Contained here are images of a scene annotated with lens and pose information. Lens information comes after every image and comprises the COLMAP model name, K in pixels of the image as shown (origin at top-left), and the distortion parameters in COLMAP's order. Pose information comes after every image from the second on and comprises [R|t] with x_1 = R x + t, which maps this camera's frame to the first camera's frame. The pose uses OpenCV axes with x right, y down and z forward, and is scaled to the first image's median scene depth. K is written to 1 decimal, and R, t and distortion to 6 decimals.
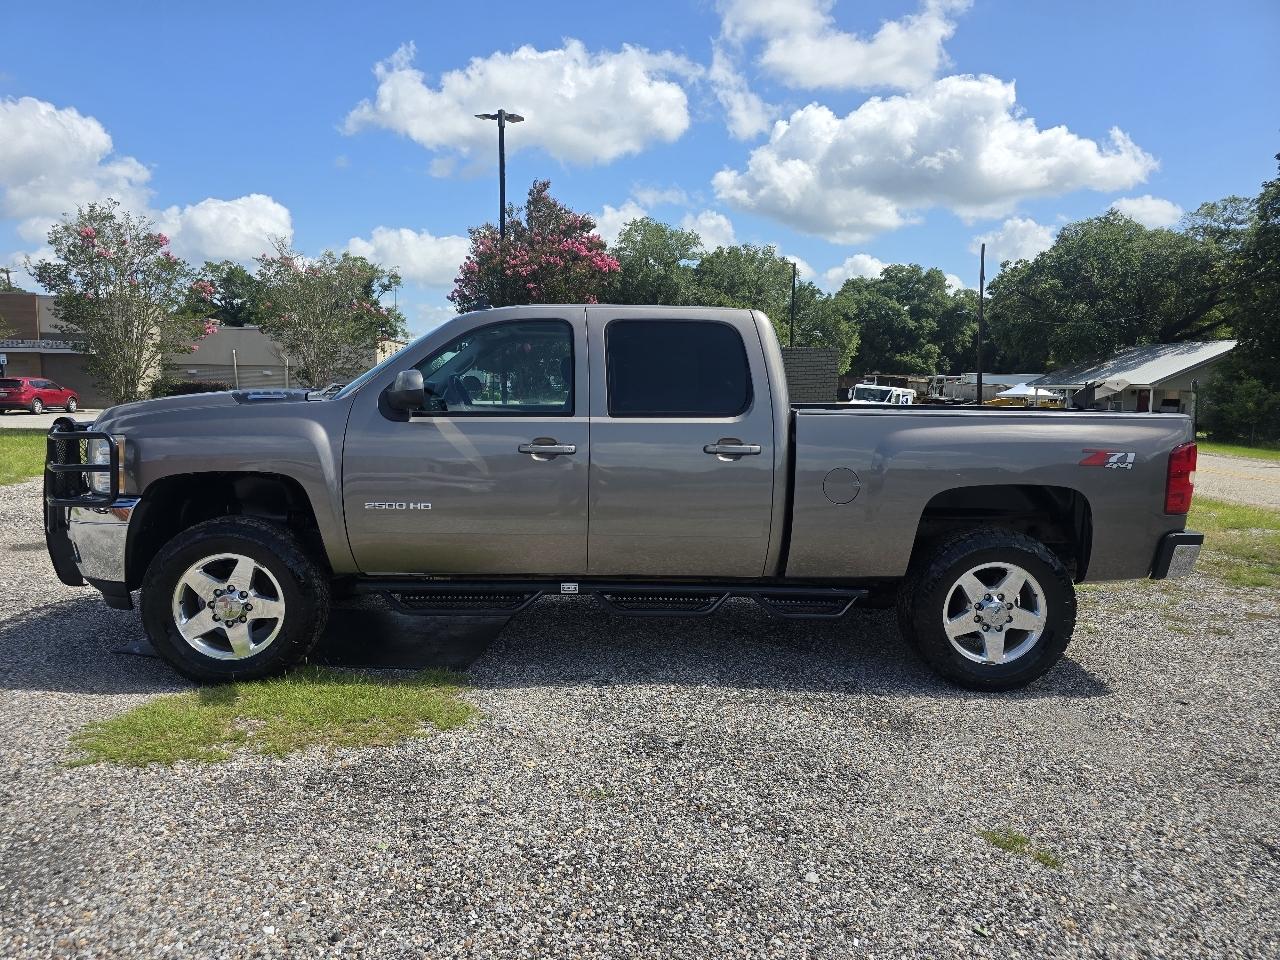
lens RADIAL K [[887.0, 0, 608.4], [0, 887.0, 465.2], [0, 0, 1]] dist [0.028859, -0.034023]
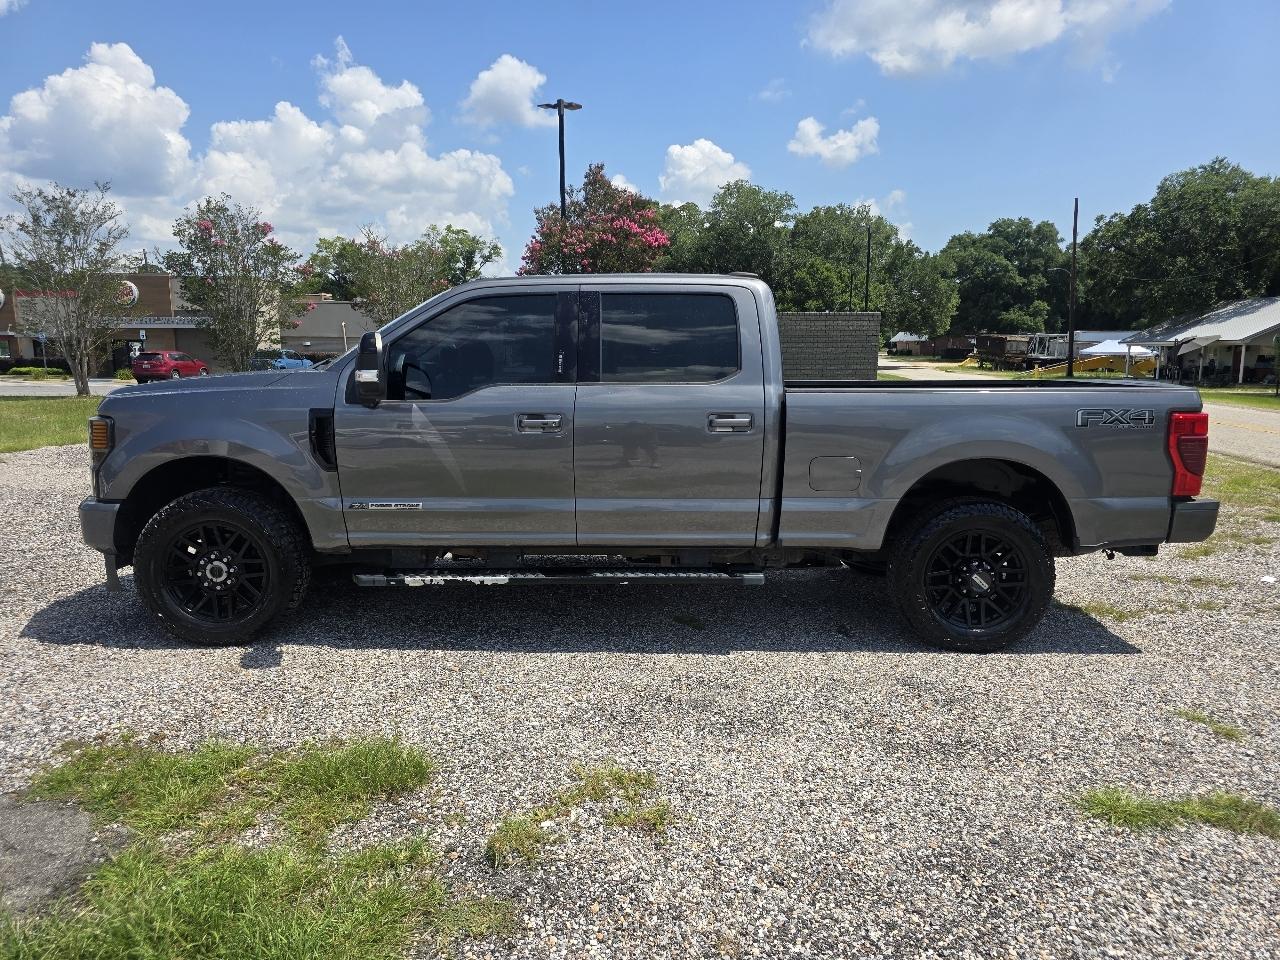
lens RADIAL K [[880.9, 0, 627.2], [0, 880.9, 472.5], [0, 0, 1]] dist [0.043076, -0.054526]
pose [[0.994821, -0.001823, -0.101626, 0.022011], [0.006770, 0.998807, 0.048356, 0.002279], [0.101416, -0.048794, 0.993647, -0.029760]]
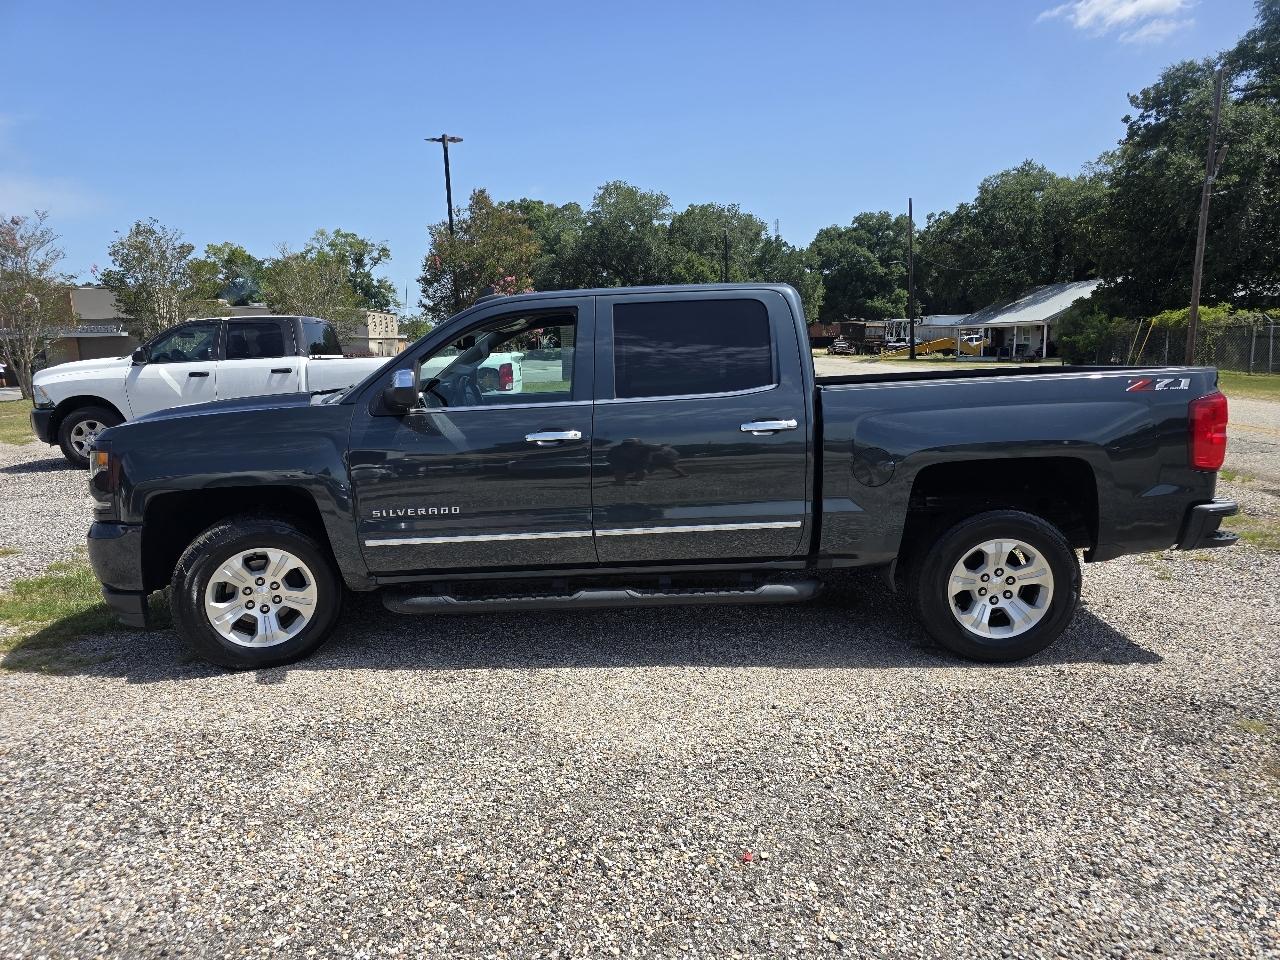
lens RADIAL K [[881.7, 0, 615.1], [0, 881.7, 482.3], [0, 0, 1]] dist [0.021253, -0.006349]
pose [[0.998933, -0.046145, -0.002070, 0.032646], [0.046179, 0.996648, 0.067524, 0.009726], [-0.001053, -0.067548, 0.997715, -0.098291]]
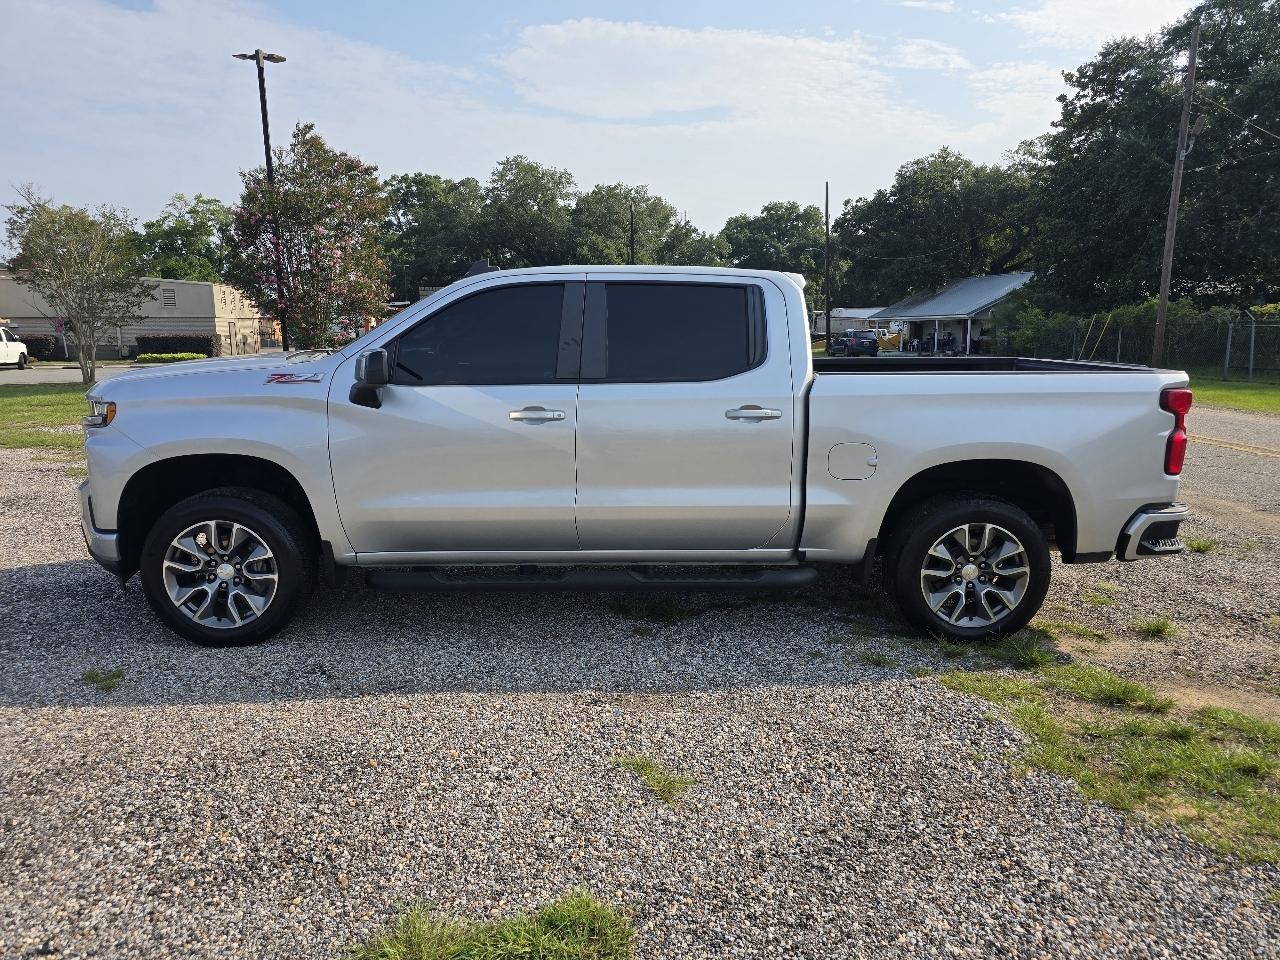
lens RADIAL K [[880.9, 0, 627.2], [0, 880.9, 472.5], [0, 0, 1]] dist [0.043076, -0.054526]
pose [[0.992551, -0.044693, 0.113340, 0.046177], [0.036293, 0.996514, 0.075120, 0.002635], [-0.116302, -0.070447, 0.990712, -0.016553]]
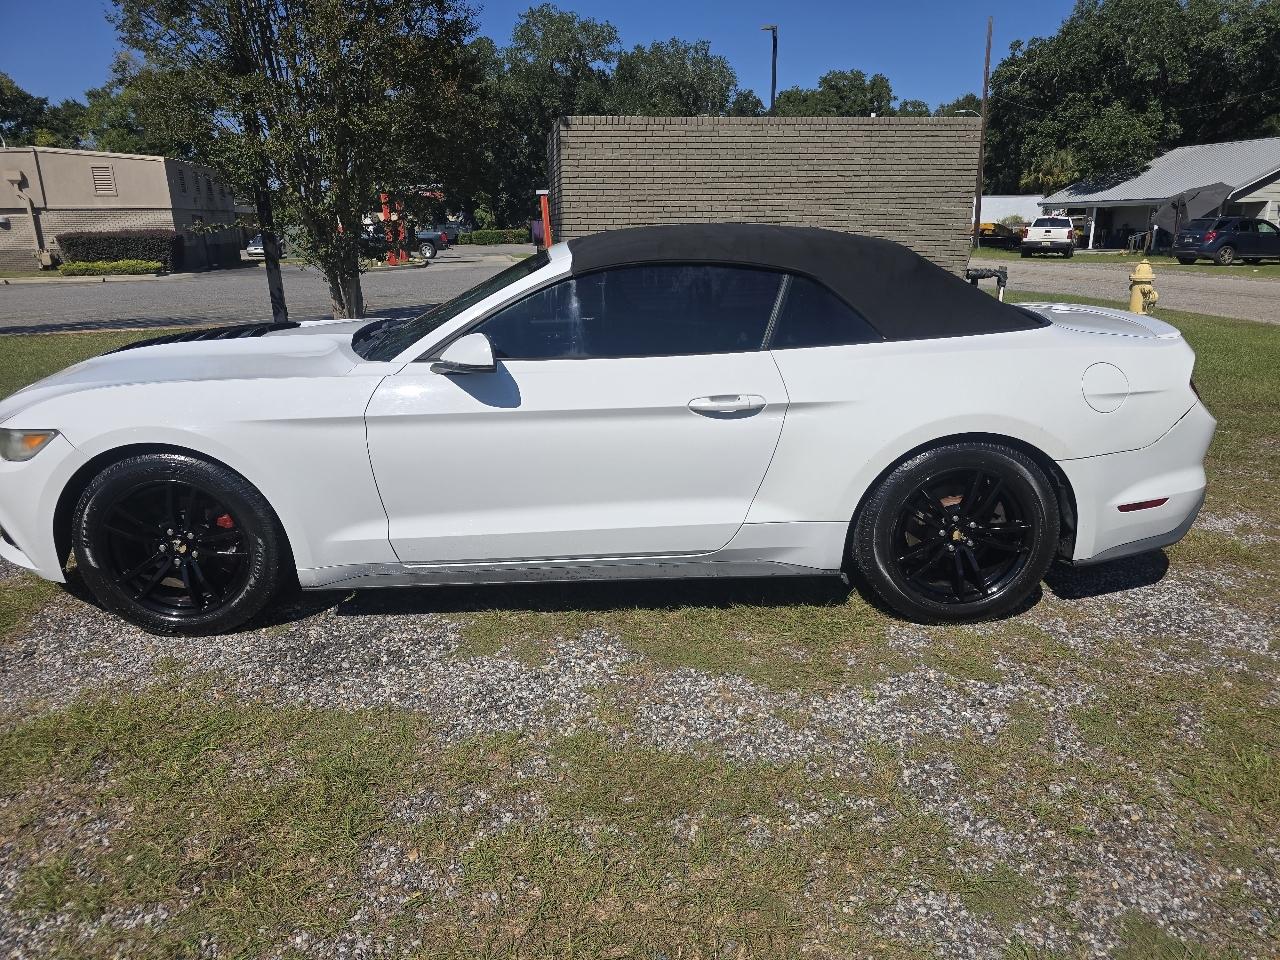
lens RADIAL K [[887.0, 0, 640.0], [0, 887.0, 480.0], [0, 0, 1]] dist [0.042744, -0.031999]
pose [[0.990750, -0.067010, 0.118001, 0.000212], [0.043575, 0.980620, 0.191012, -0.013072], [-0.128514, -0.184103, 0.974469, 0.166670]]
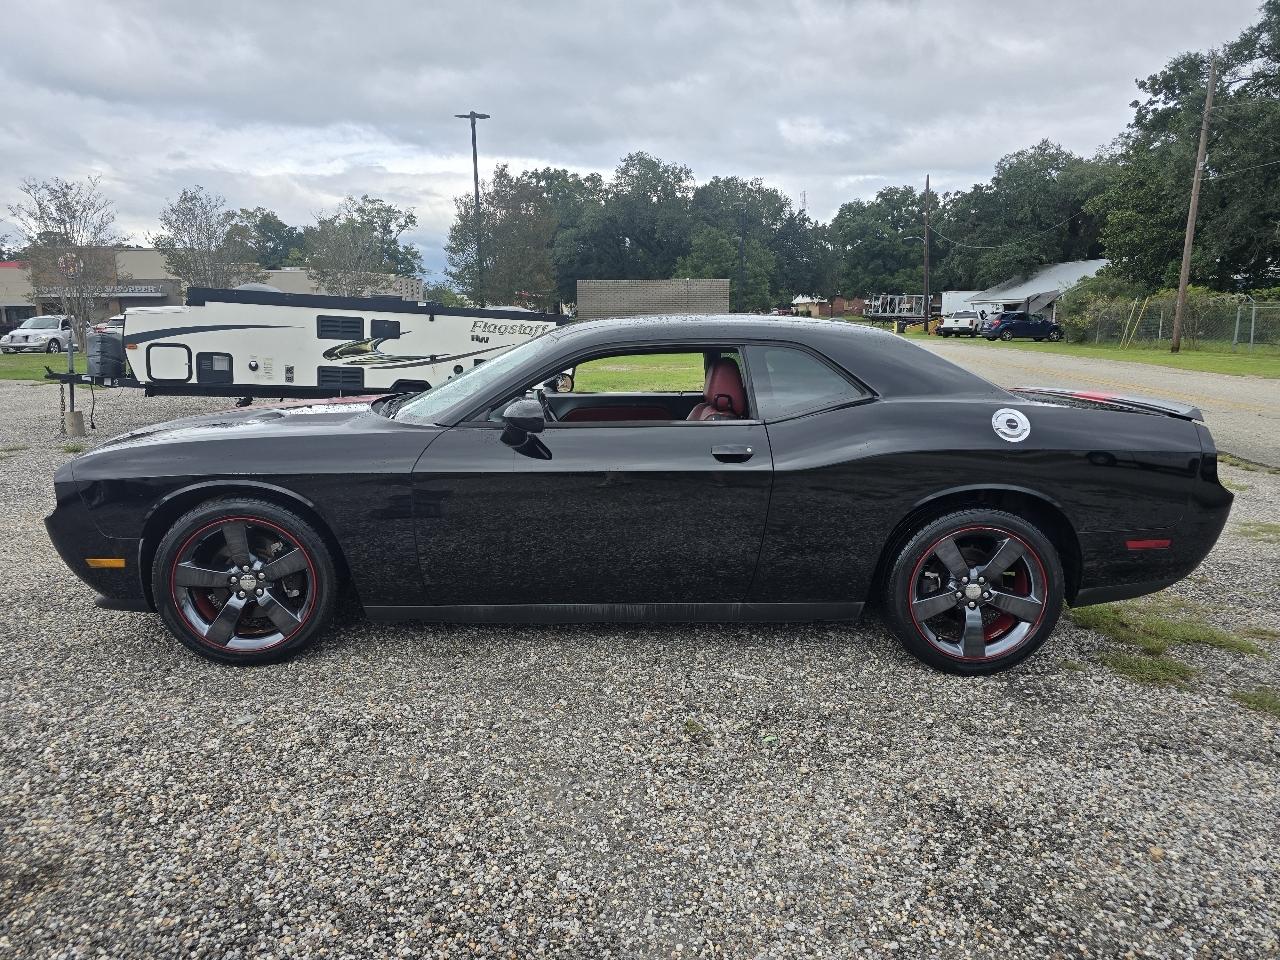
lens RADIAL K [[881.7, 0, 615.1], [0, 881.7, 482.3], [0, 0, 1]] dist [0.021253, -0.006349]
pose [[0.999479, -0.020568, -0.024867, 0.037905], [0.022918, 0.994899, 0.098236, 0.013824], [0.022720, -0.098755, 0.994852, -0.128649]]
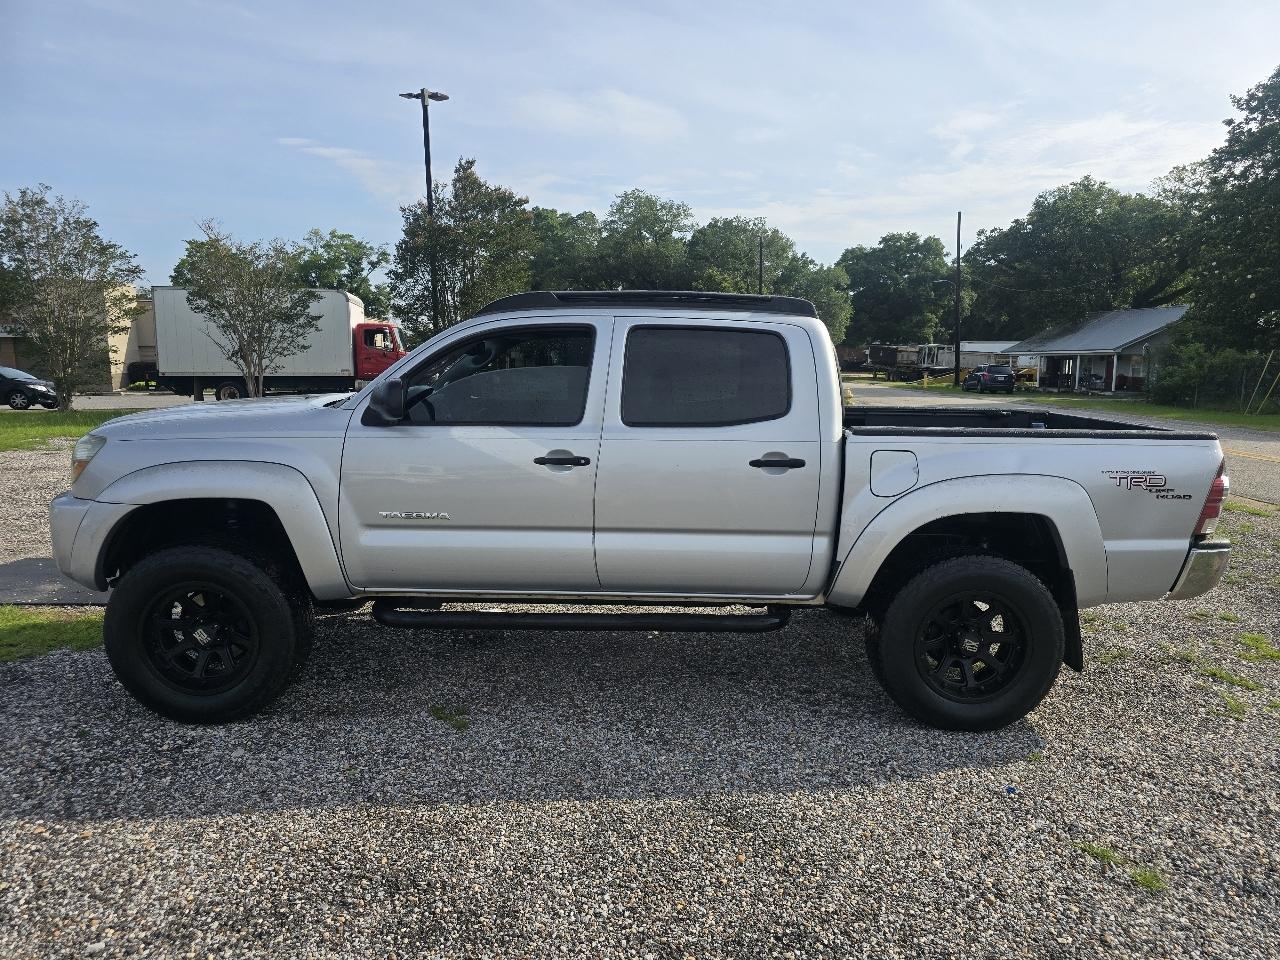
lens RADIAL K [[887.2, 0, 634.8], [0, 887.2, 480.5], [0, 0, 1]] dist [0.025195, -0.029846]
pose [[0.999757, -0.019083, 0.011020, 0.030371], [0.018564, 0.998794, 0.045449, 0.001616], [-0.011874, -0.045233, 0.998906, -0.011334]]
